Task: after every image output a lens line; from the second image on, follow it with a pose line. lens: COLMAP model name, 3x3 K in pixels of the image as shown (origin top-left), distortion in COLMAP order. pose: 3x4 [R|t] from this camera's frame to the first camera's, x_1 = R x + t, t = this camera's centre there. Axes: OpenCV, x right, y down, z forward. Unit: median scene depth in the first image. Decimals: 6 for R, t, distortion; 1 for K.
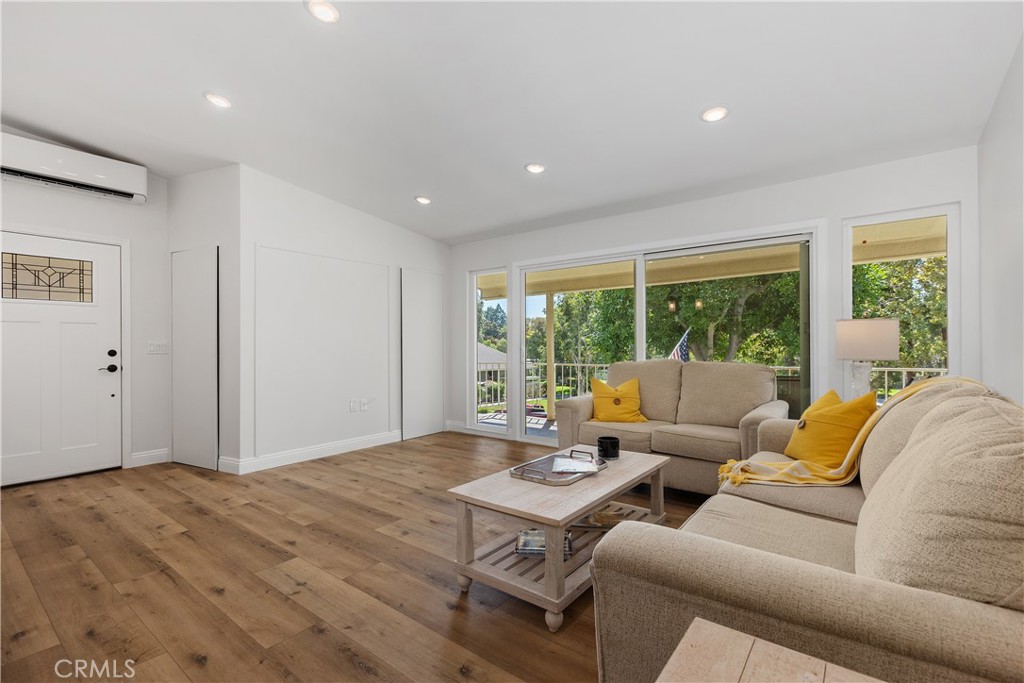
lens RADIAL K [[458.3, 0, 516.4], [0, 458.3, 343.7], [0, 0, 1]] dist [-0.005105, -0.001654]
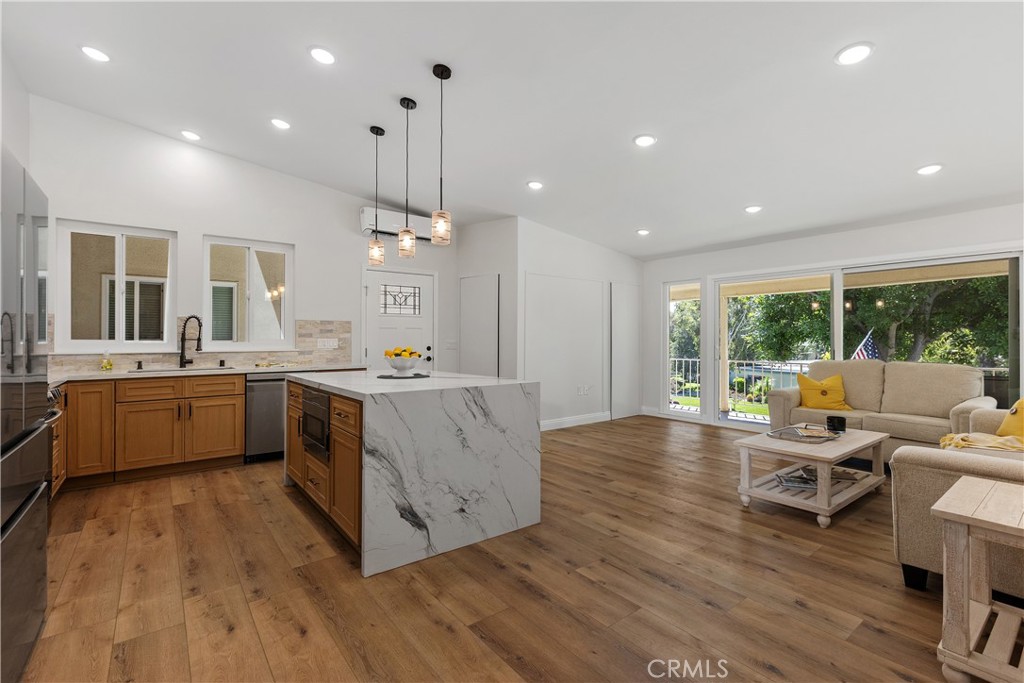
lens RADIAL K [[458.3, 0, 506.4], [0, 458.3, 337.3], [0, 0, 1]] dist [-0.005105, -0.001654]
pose [[0.963826, 0.005117, -0.266482, -0.253341], [-0.005203, 0.999986, 0.000384, -0.018119], [0.266481, 0.001016, 0.963840, -0.378587]]
